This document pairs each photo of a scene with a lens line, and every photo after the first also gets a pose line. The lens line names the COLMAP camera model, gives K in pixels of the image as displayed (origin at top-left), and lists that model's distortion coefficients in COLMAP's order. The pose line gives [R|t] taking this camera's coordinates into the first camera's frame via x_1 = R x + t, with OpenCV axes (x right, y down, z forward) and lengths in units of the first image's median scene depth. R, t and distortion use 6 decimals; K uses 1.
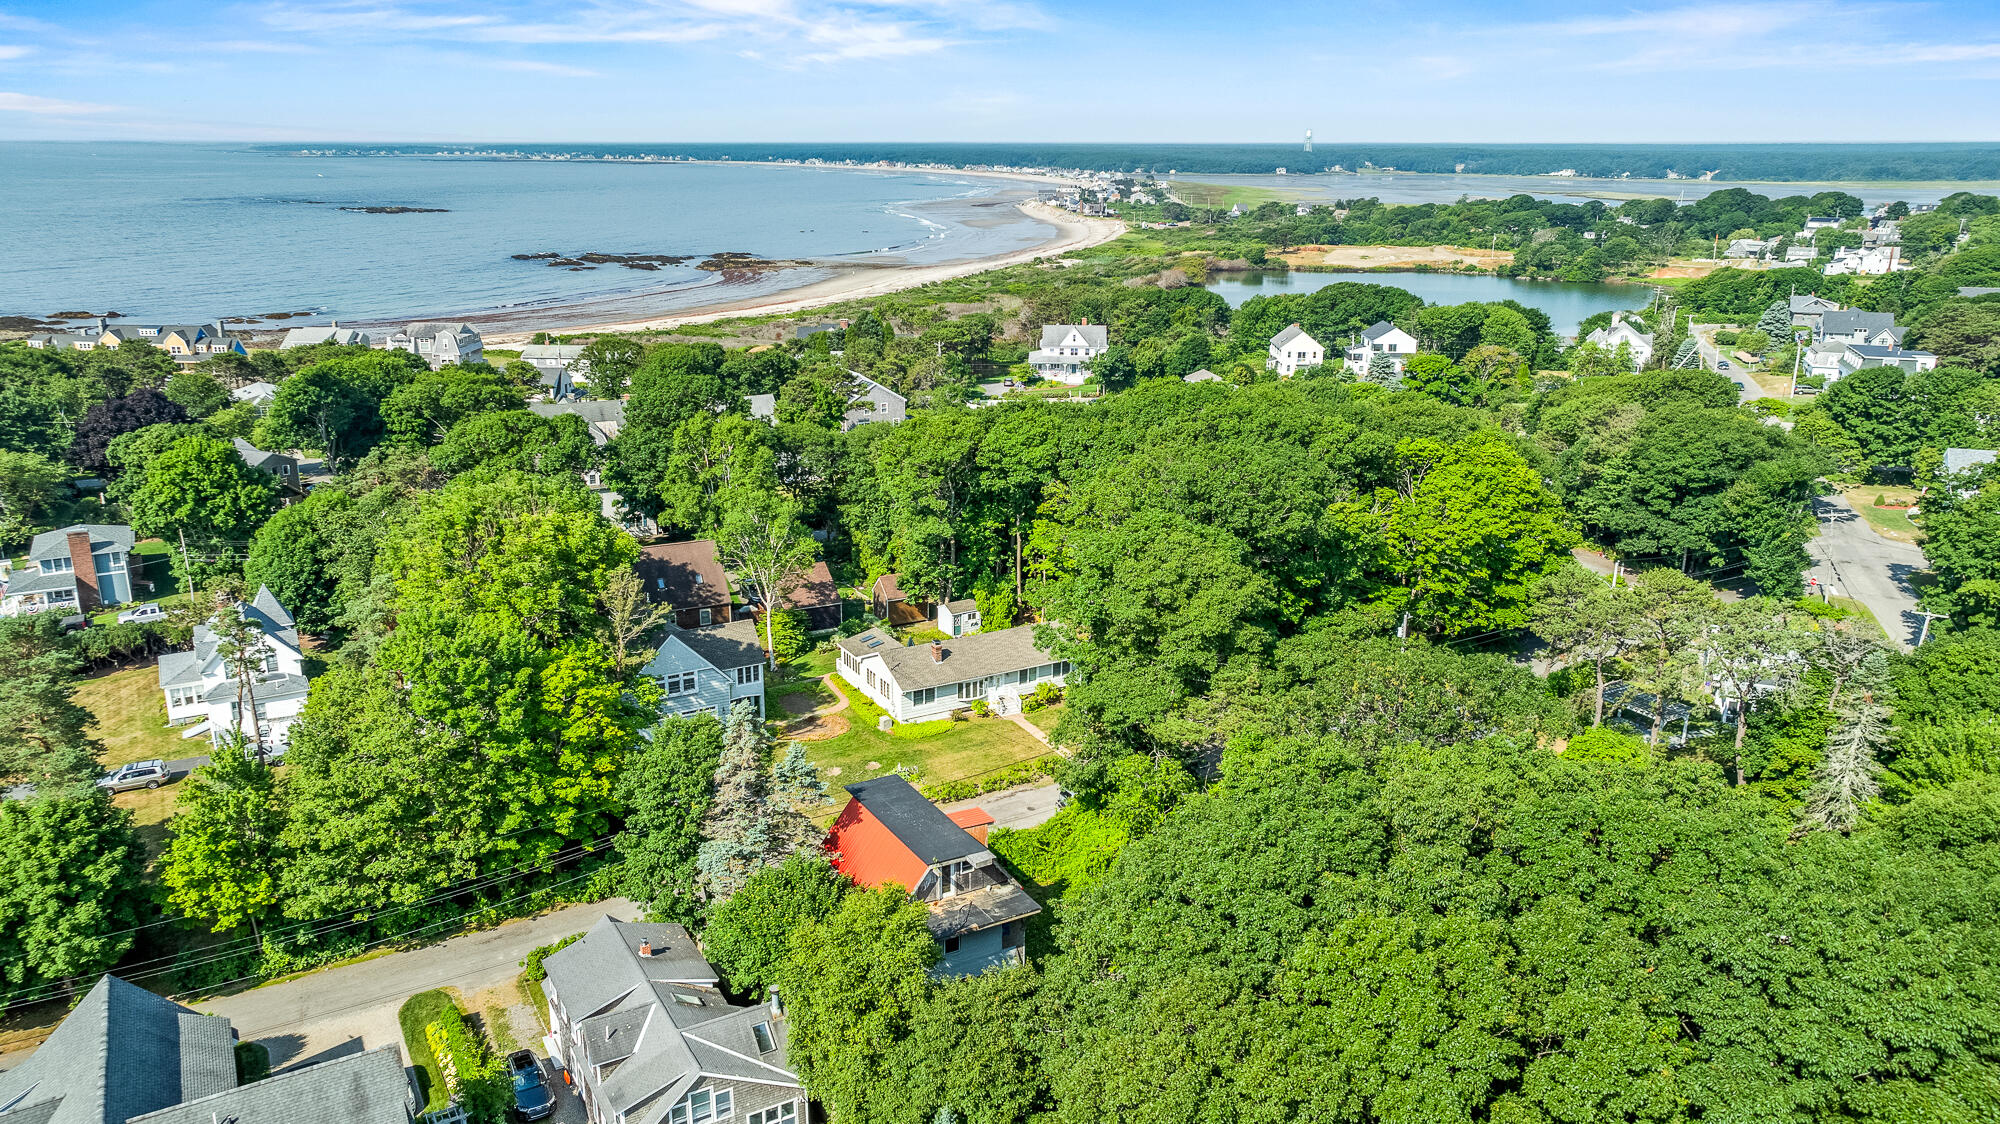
lens RADIAL K [[1429.3, 0, 998.5], [0, 1429.3, 530.6], [0, 0, 1]] dist [-0.030583, 0.060552]
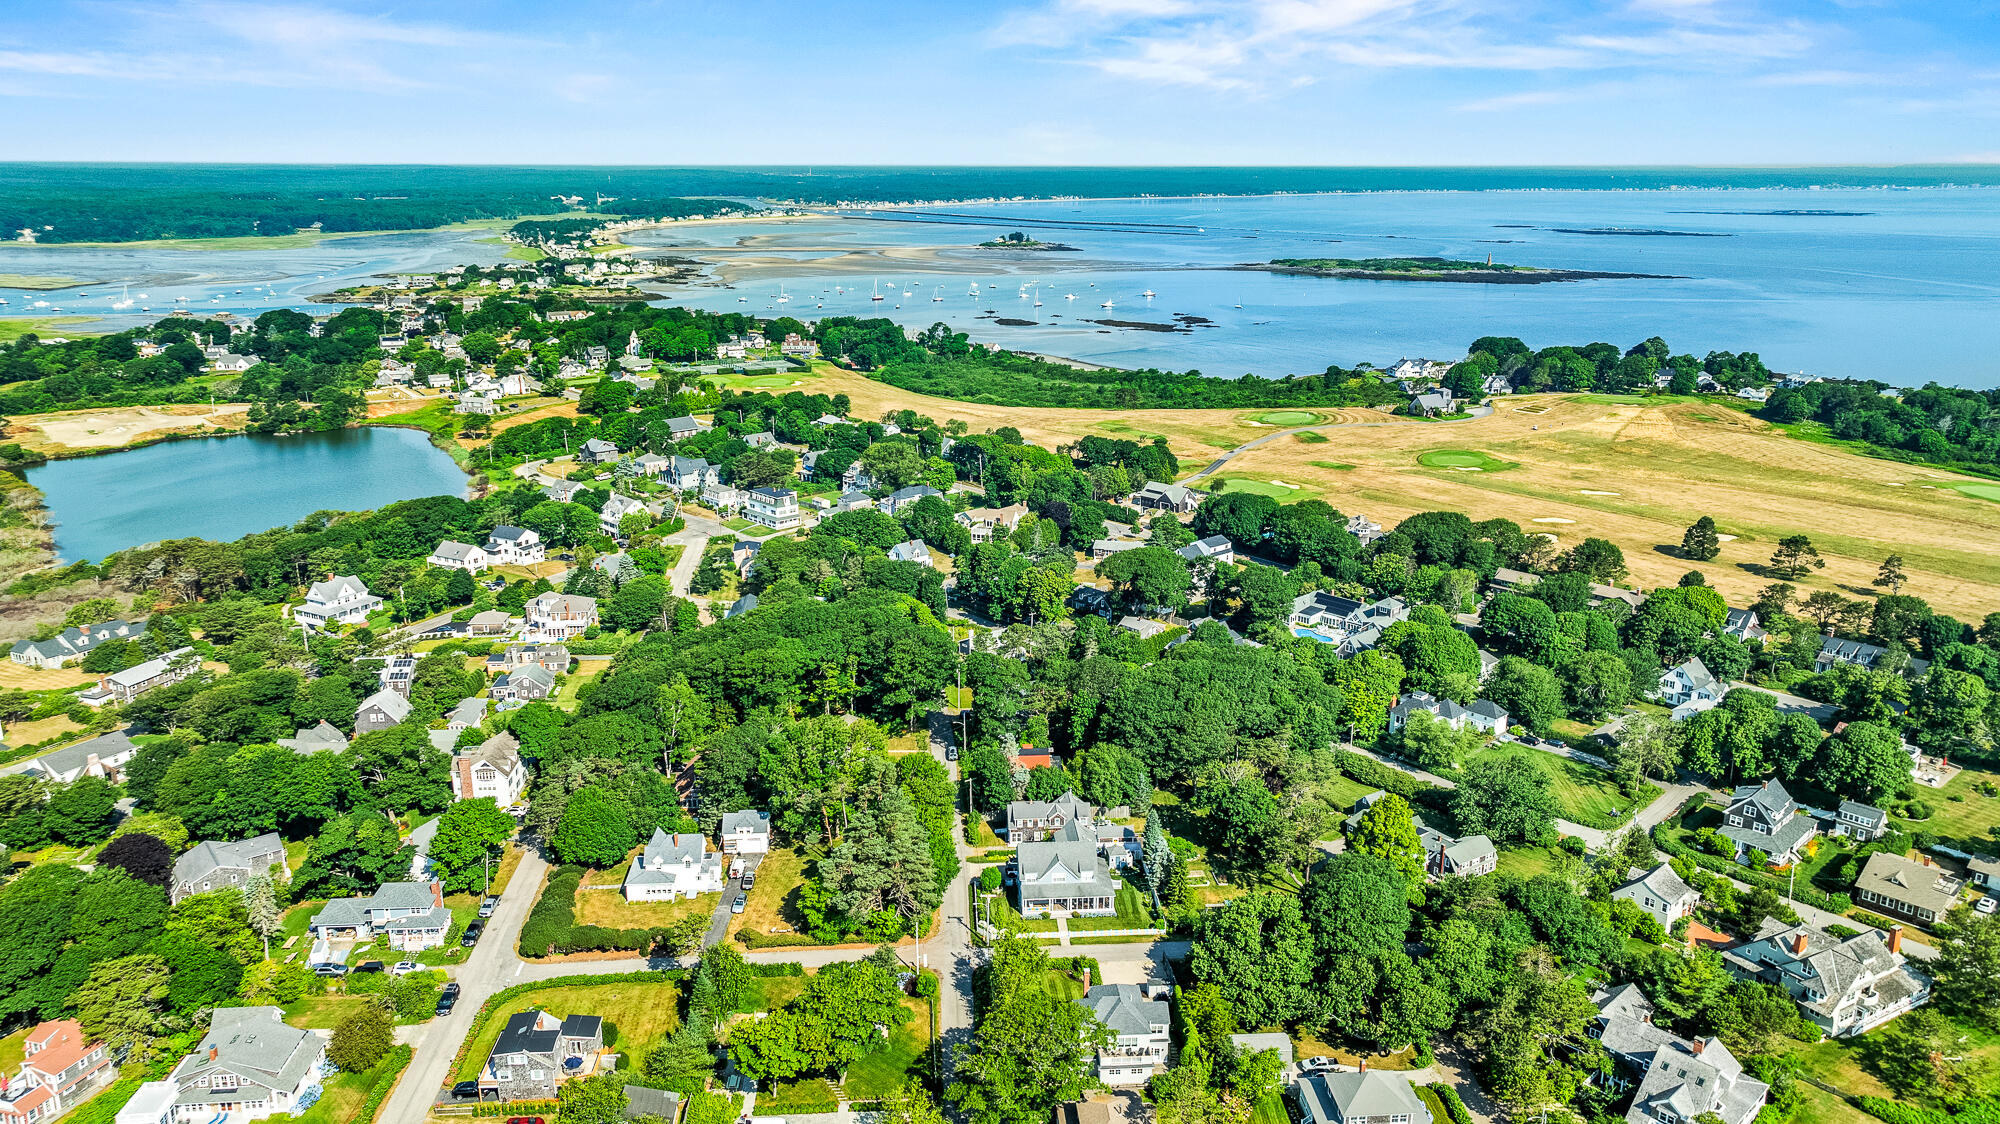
lens RADIAL K [[1426.1, 0, 998.1], [0, 1426.1, 532.8], [0, 0, 1]] dist [-0.041019, 0.078418]
pose [[0.439038, -0.231403, 0.868158, -2.084641], [0.234187, 0.962337, 0.138075, -0.567471], [-0.867411, 0.142691, 0.476694, -0.494166]]
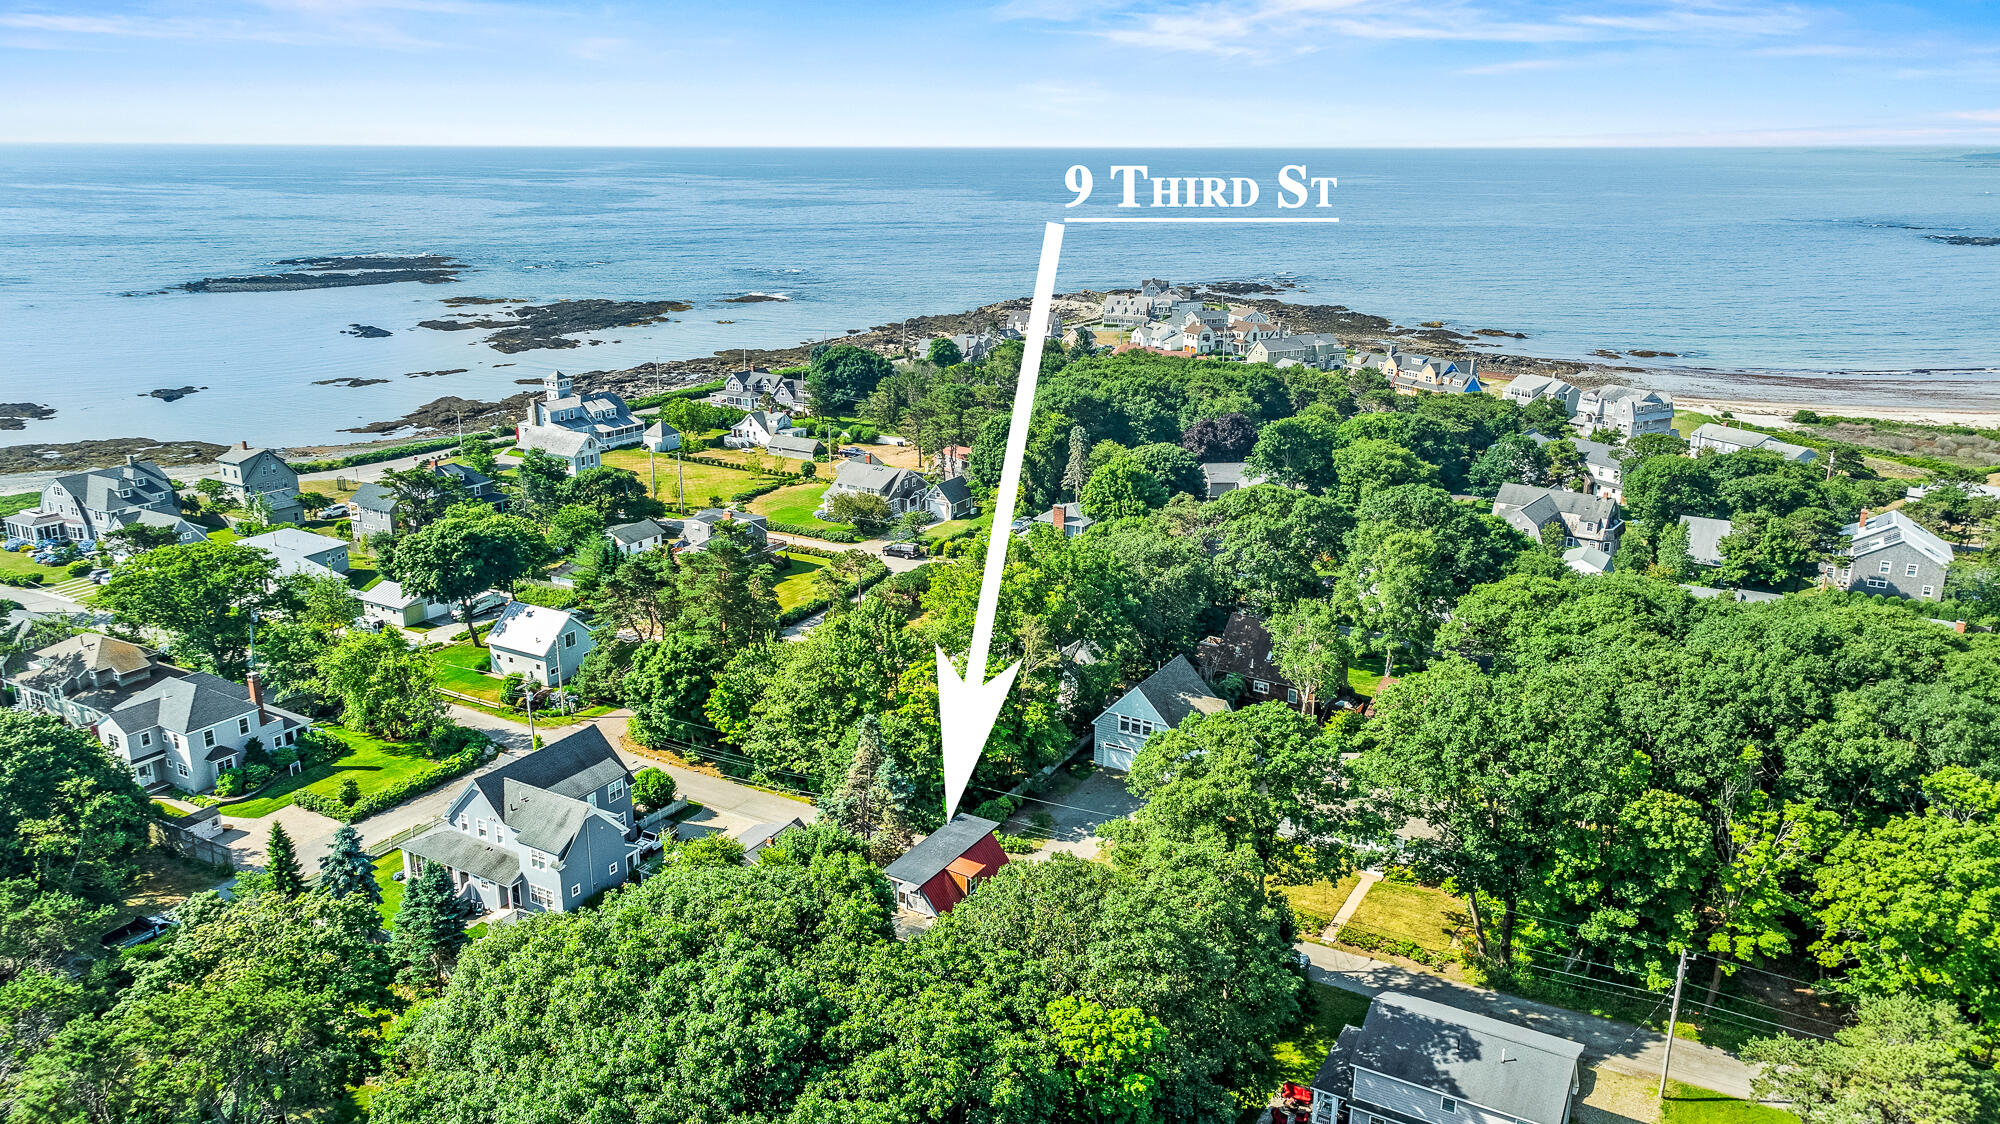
lens RADIAL K [[1439.6, 0, 1000.0], [0, 1439.6, 562.0], [0, 0, 1]] dist [-0.034535, 0.065590]
pose [[0.494594, 0.240588, -0.835161, 0.687538], [-0.228927, 0.963052, 0.141856, -0.170529], [0.838432, 0.121030, 0.531397, 0.221077]]
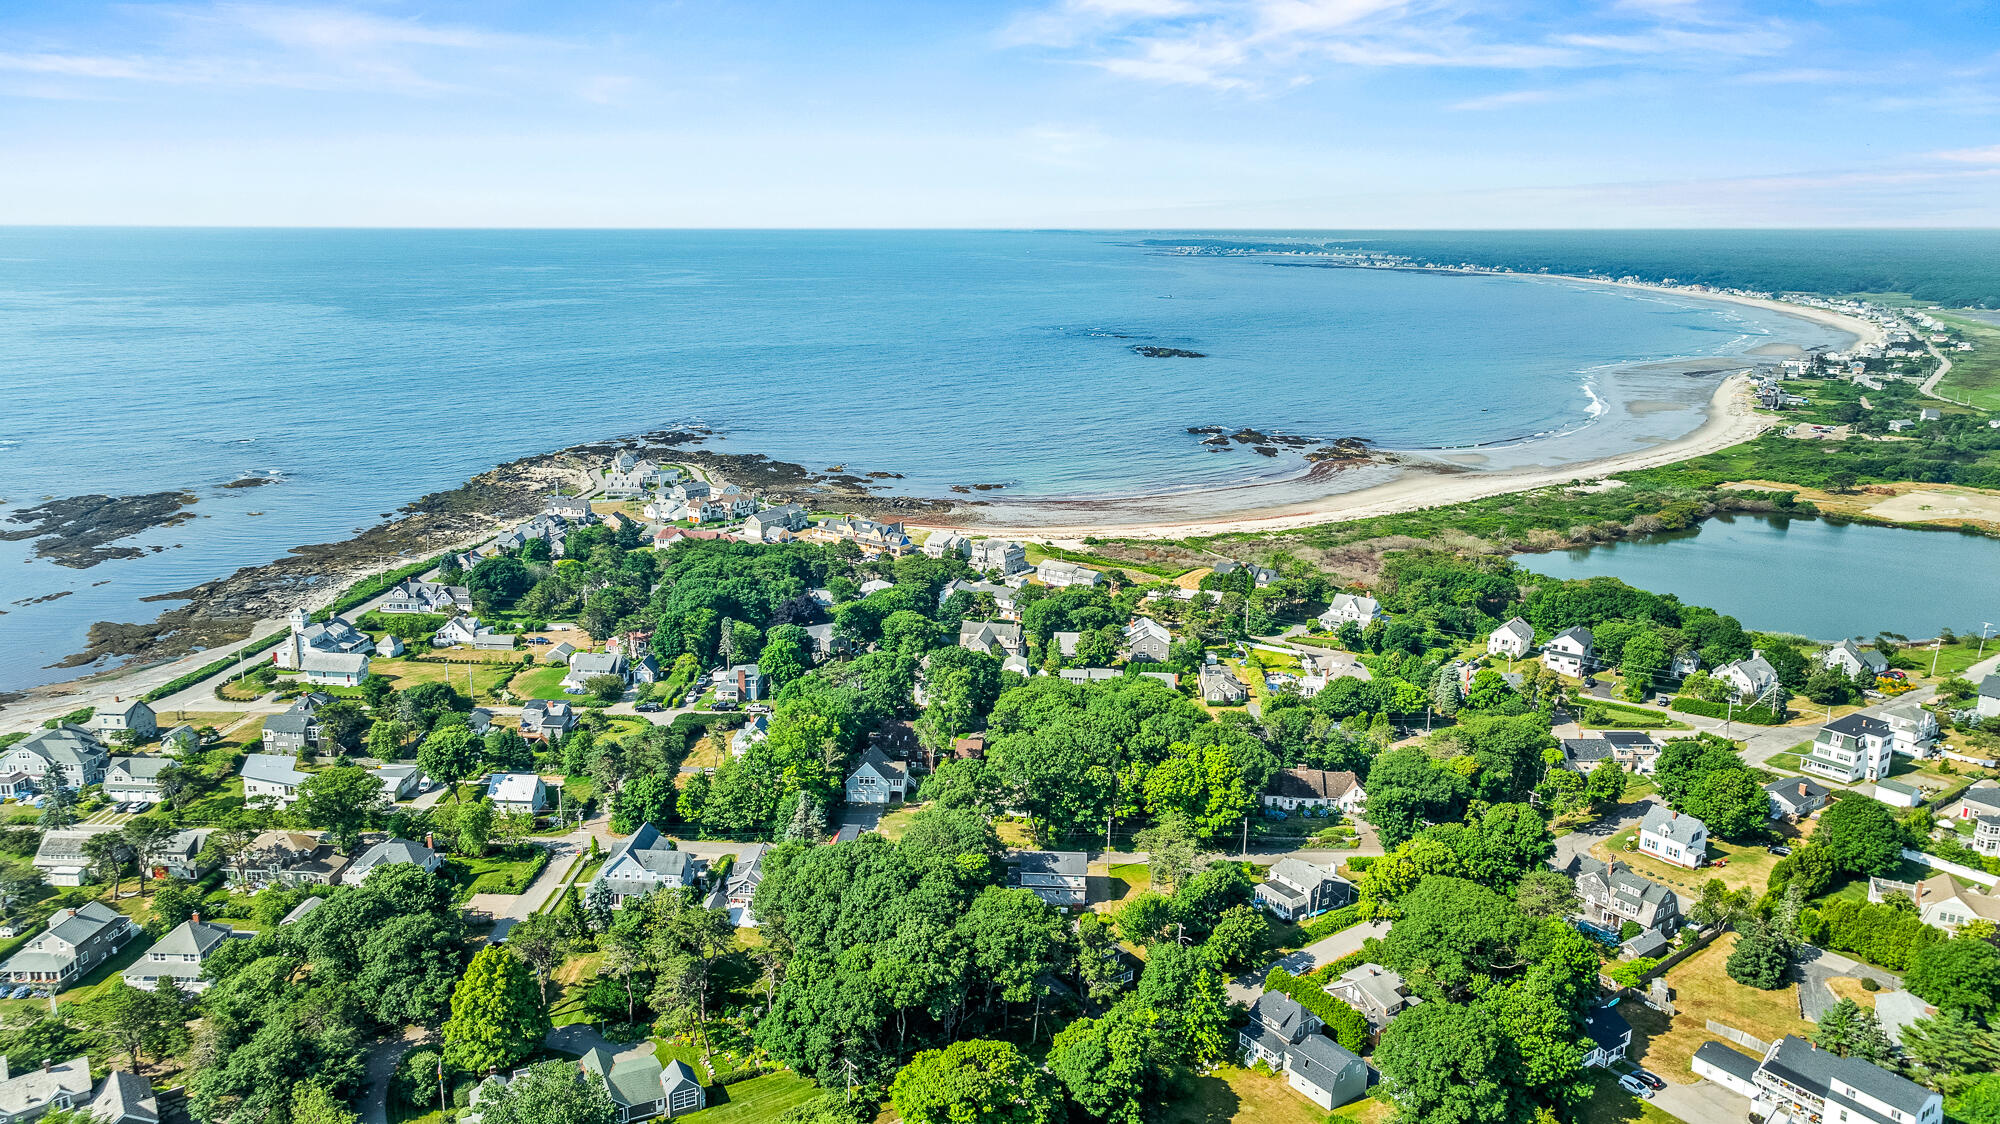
lens RADIAL K [[1411.2, 0, 1000.0], [0, 1411.2, 562.0], [0, 0, 1]] dist [-0.010072, 0.022218]
pose [[0.836673, 0.133003, -0.531308, 1.295592], [-0.148496, 0.988818, 0.013689, -0.360356], [0.527188, 0.067444, 0.847068, -1.111028]]
